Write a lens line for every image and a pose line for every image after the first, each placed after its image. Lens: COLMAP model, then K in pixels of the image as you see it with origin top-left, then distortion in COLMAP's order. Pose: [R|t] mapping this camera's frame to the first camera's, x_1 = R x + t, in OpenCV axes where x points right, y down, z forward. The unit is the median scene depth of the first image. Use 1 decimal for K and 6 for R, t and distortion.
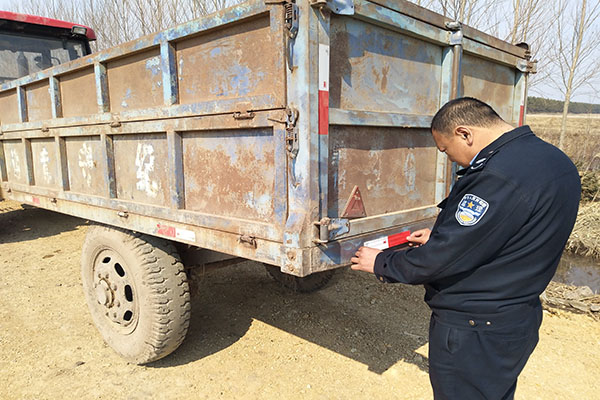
lens RADIAL K [[431.2, 0, 298.0], [0, 431.2, 197.8], [0, 0, 1]] dist [0.017748, -0.023774]
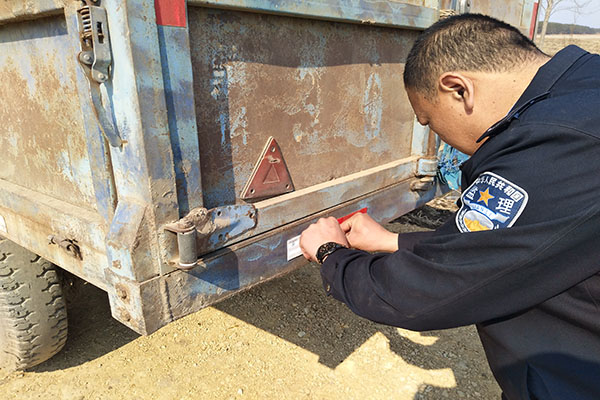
lens RADIAL K [[431.2, 0, 301.6], [0, 431.2, 202.8], [0, 0, 1]] dist [0.017748, -0.023774]
pose [[0.996871, -0.023979, 0.075323, 0.125813], [0.010310, 0.984181, 0.176865, -0.040032], [-0.078373, -0.175535, 0.981349, 0.446871]]
